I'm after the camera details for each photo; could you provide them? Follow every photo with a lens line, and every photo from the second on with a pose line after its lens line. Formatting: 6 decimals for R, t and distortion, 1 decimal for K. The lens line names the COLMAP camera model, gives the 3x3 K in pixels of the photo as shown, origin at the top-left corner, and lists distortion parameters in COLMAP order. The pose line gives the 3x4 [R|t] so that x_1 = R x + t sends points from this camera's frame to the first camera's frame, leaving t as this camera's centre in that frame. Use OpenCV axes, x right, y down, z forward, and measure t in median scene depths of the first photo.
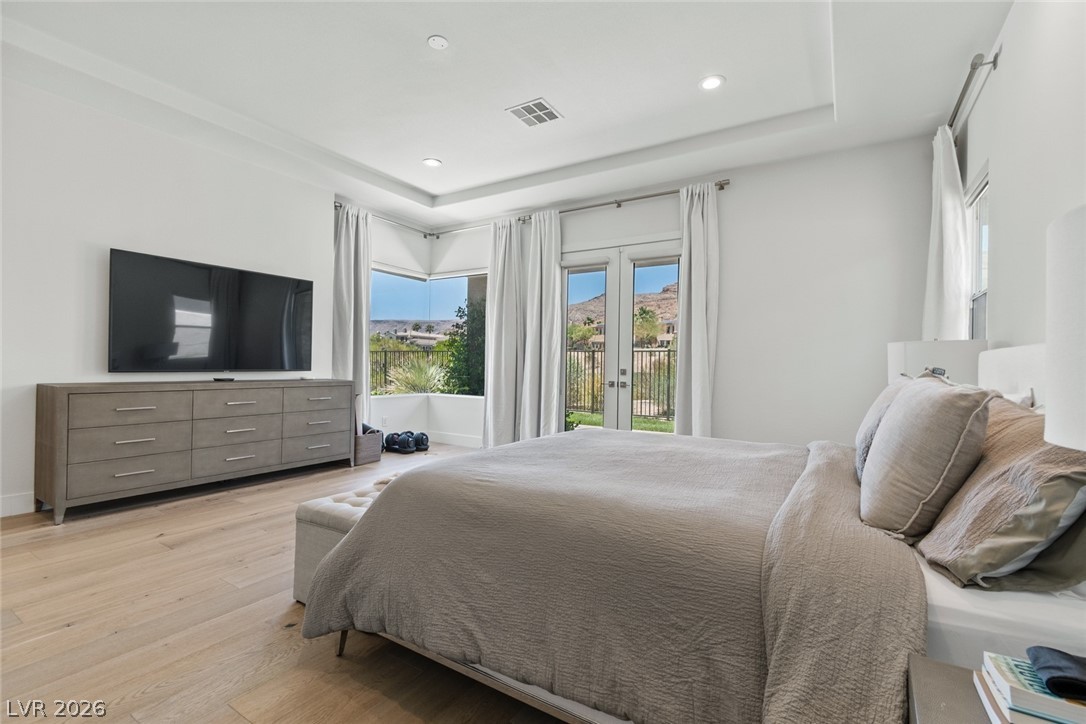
lens RADIAL K [[481.9, 0, 540.3], [0, 481.9, 357.2], [0, 0, 1]] dist [0.002974, -0.000172]
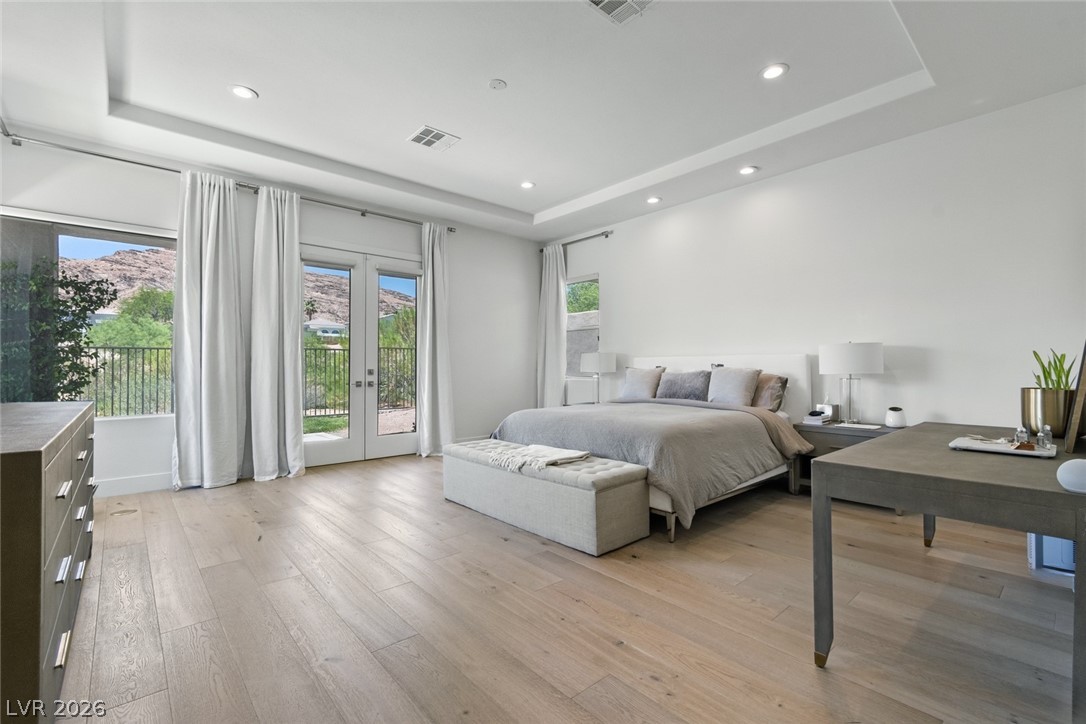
lens RADIAL K [[473.8, 0, 535.2], [0, 473.8, 362.1], [0, 0, 1]] dist [0.000901, 0.000038]
pose [[0.294754, -0.007836, 0.955541, -0.647976], [-0.006047, 0.999931, 0.010065, -0.003894], [-0.955554, -0.008744, 0.294687, 0.300424]]
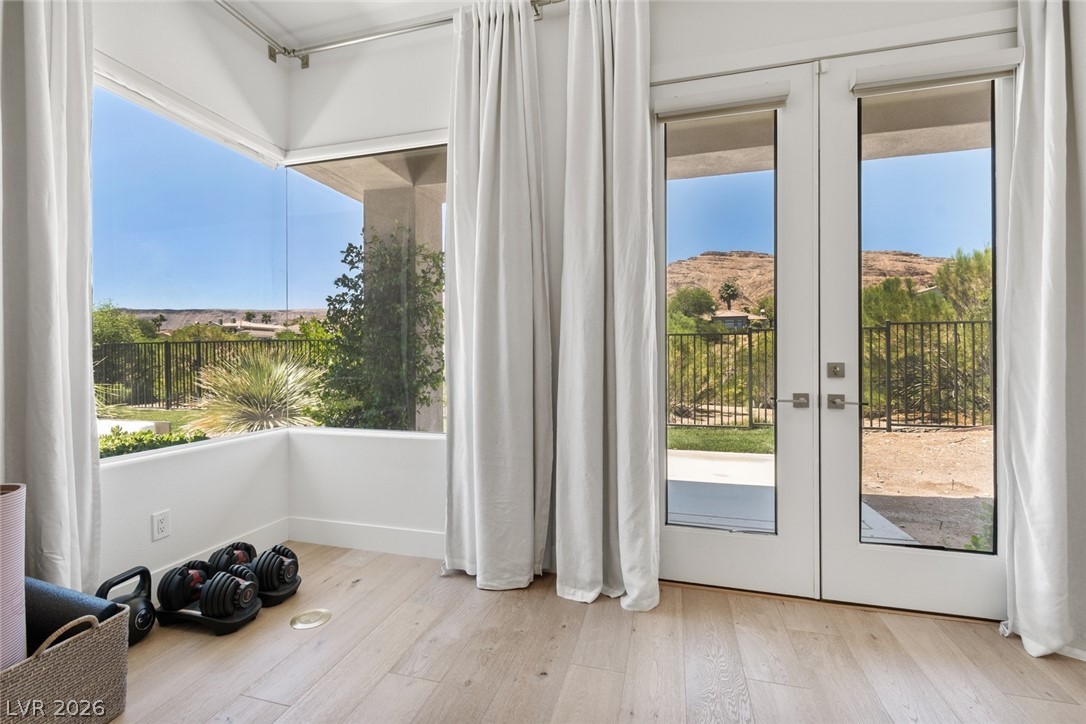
lens RADIAL K [[484.1, 0, 540.1], [0, 484.1, 352.9], [0, 0, 1]] dist [0.002577, 0.000112]
pose [[0.958385, -0.019657, 0.284800, -0.160995], [0.016783, 0.999781, 0.012528, 0.006277], [-0.284984, -0.007227, 0.958505, 0.605048]]
